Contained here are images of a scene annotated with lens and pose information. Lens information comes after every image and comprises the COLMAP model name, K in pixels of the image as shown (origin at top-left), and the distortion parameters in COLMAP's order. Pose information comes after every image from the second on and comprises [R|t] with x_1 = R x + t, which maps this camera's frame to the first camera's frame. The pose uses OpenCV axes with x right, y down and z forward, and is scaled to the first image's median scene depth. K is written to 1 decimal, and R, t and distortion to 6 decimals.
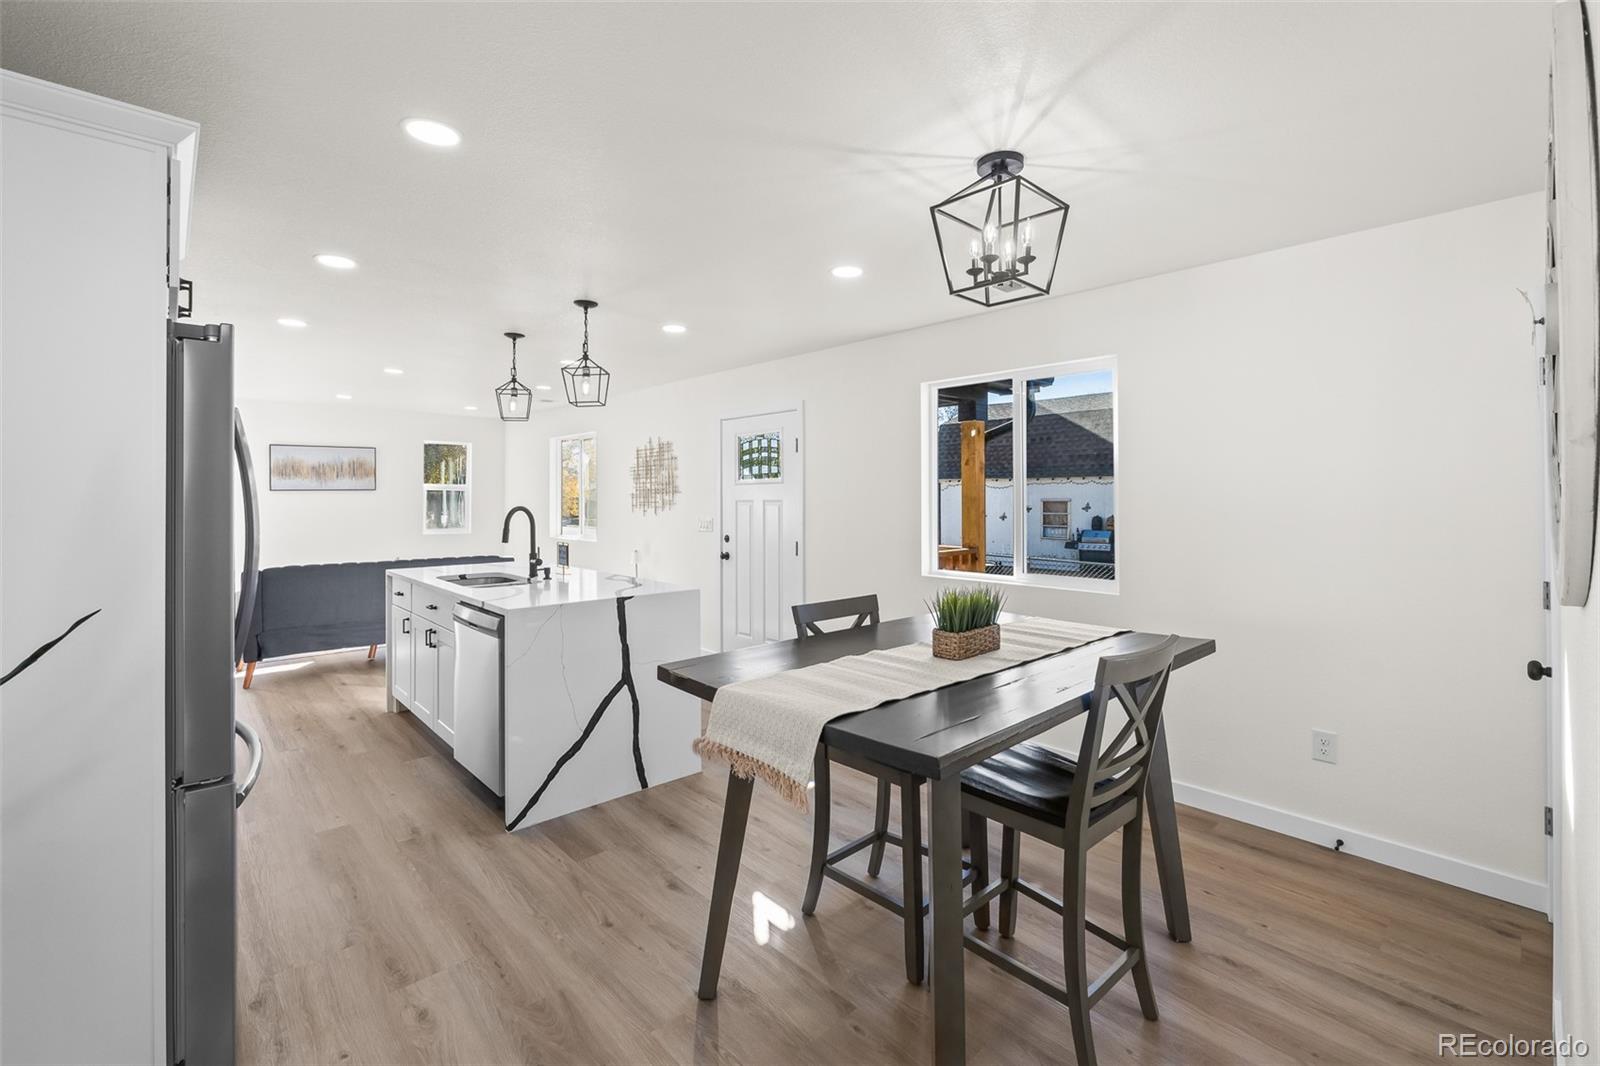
lens RADIAL K [[689.6, 0, 800.2], [0, 689.6, 497.1], [0, 0, 1]] dist [-0.007497, 0.000041]
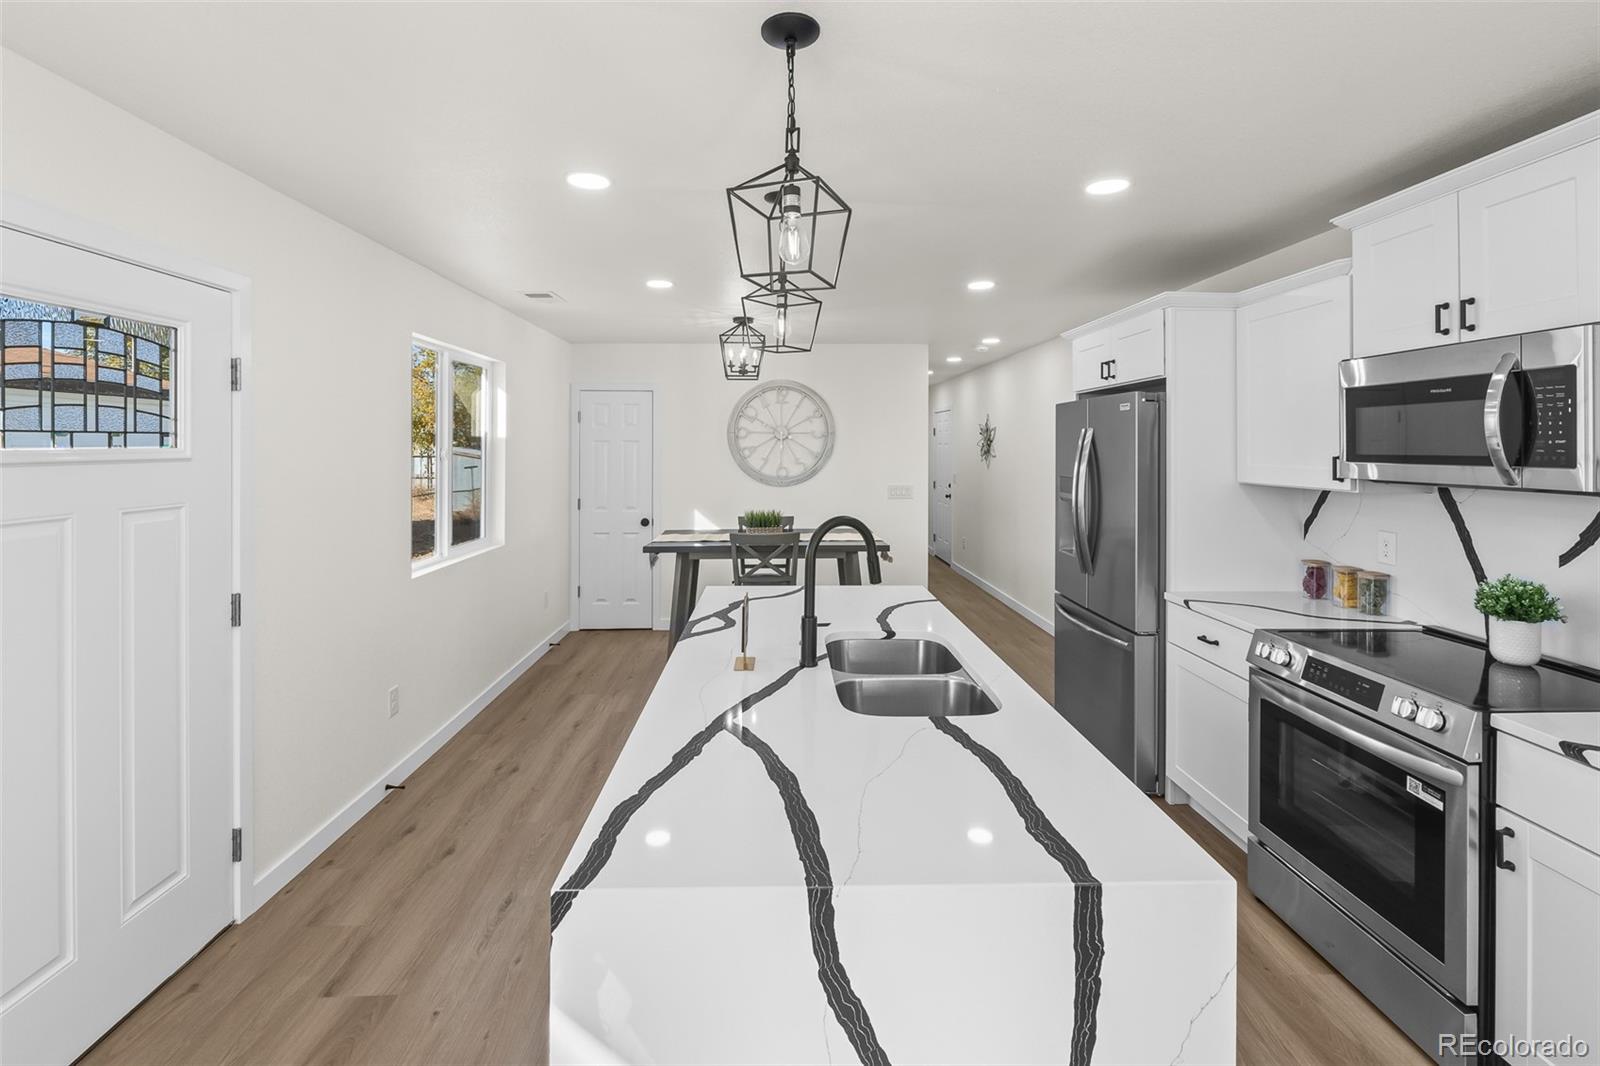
lens RADIAL K [[699.0, 0, 794.1], [0, 699.0, 444.6], [0, 0, 1]] dist [-0.006397, 0.000118]
pose [[-0.751142, 0.011989, 0.660032, -0.455621], [0.008125, 0.999927, -0.008916, -0.019181], [-0.660091, -0.001334, -0.751185, 0.886587]]
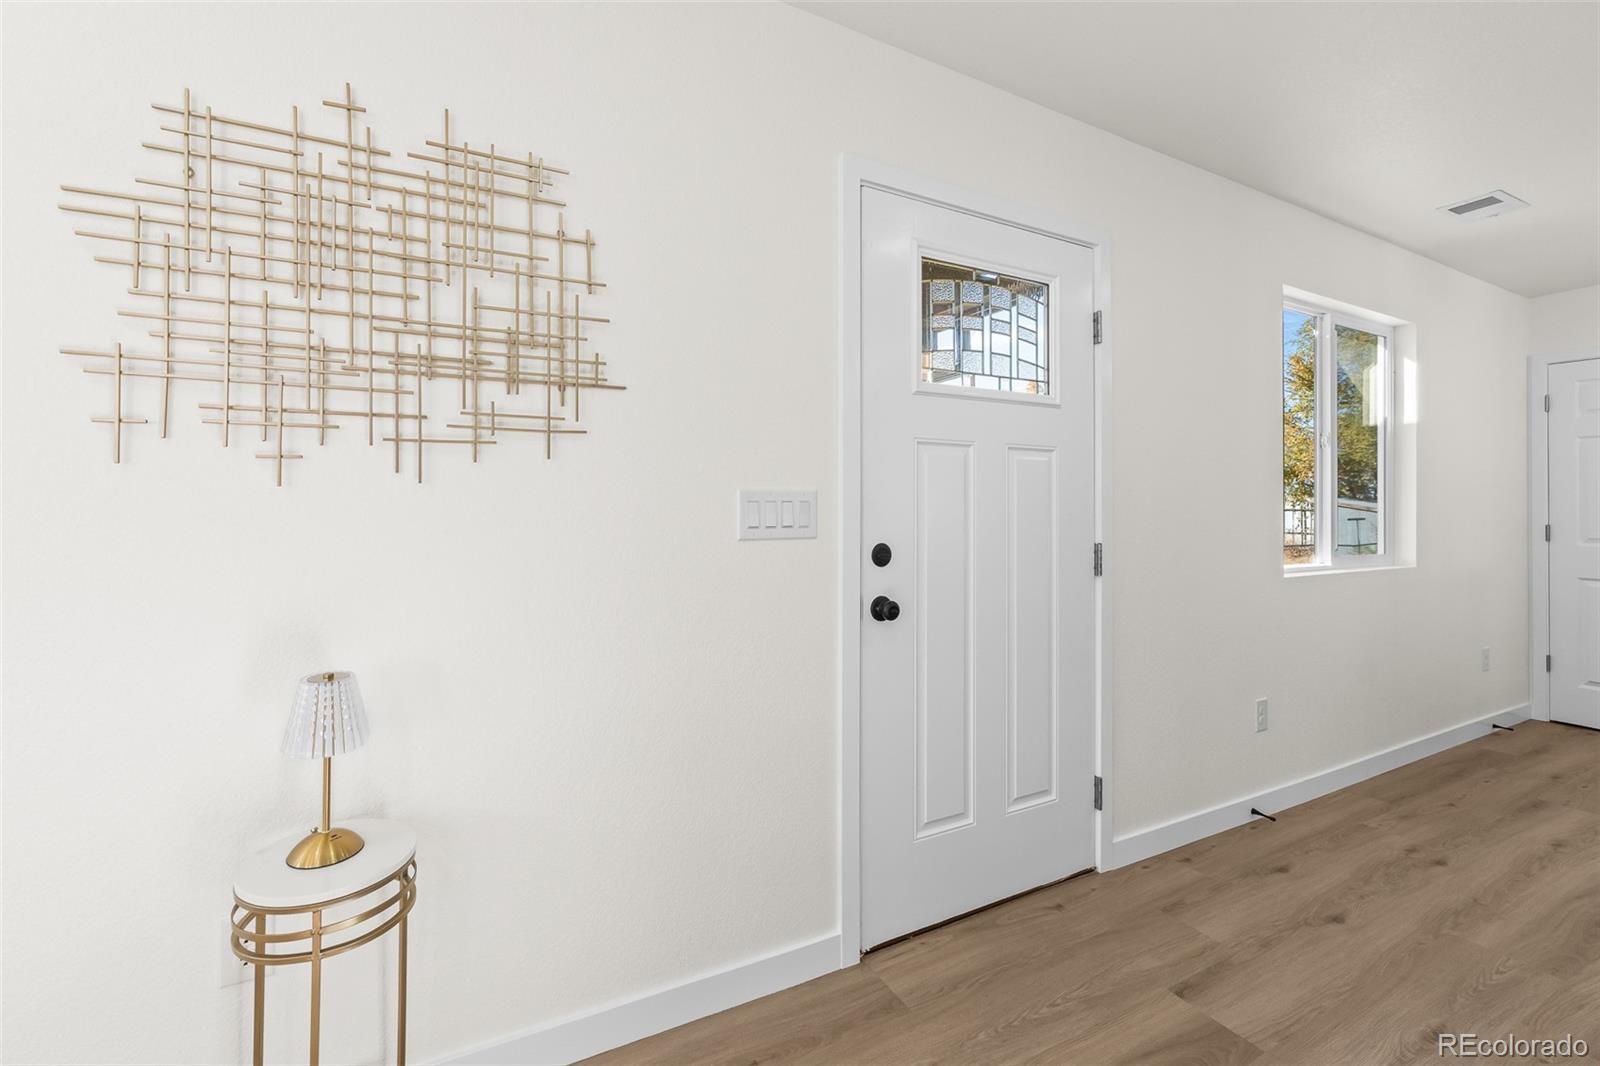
lens RADIAL K [[689.6, 0, 800.2], [0, 689.6, 497.1], [0, 0, 1]] dist [-0.007497, 0.000041]
pose [[0.260410, 0.022486, 0.965236, -0.389538], [-0.006078, 0.999747, -0.021650, 0.036503], [-0.965479, -0.000229, 0.260481, 0.863415]]
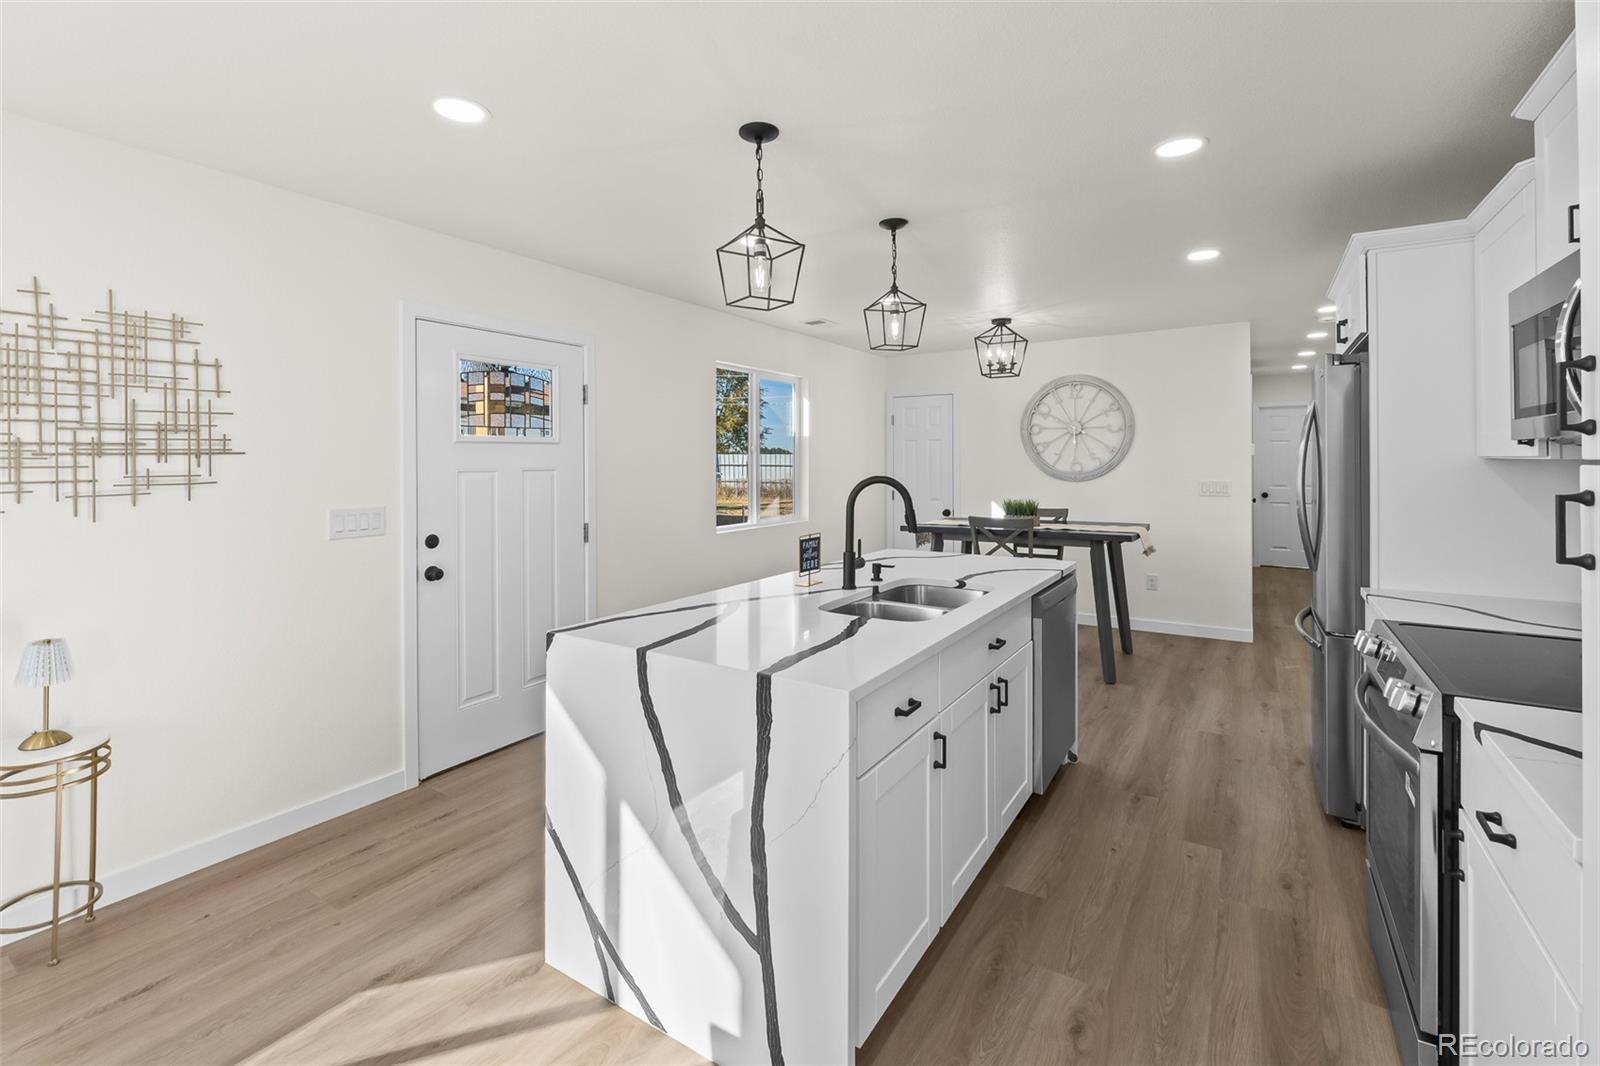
lens RADIAL K [[697.1, 0, 806.8], [0, 697.1, 453.4], [0, 0, 1]] dist [-0.007114, -0.000283]
pose [[-0.250605, 0.023544, 0.967803, -0.641326], [0.013505, 0.999692, -0.020822, 0.005976], [-0.967995, 0.007852, -0.250845, 0.772641]]
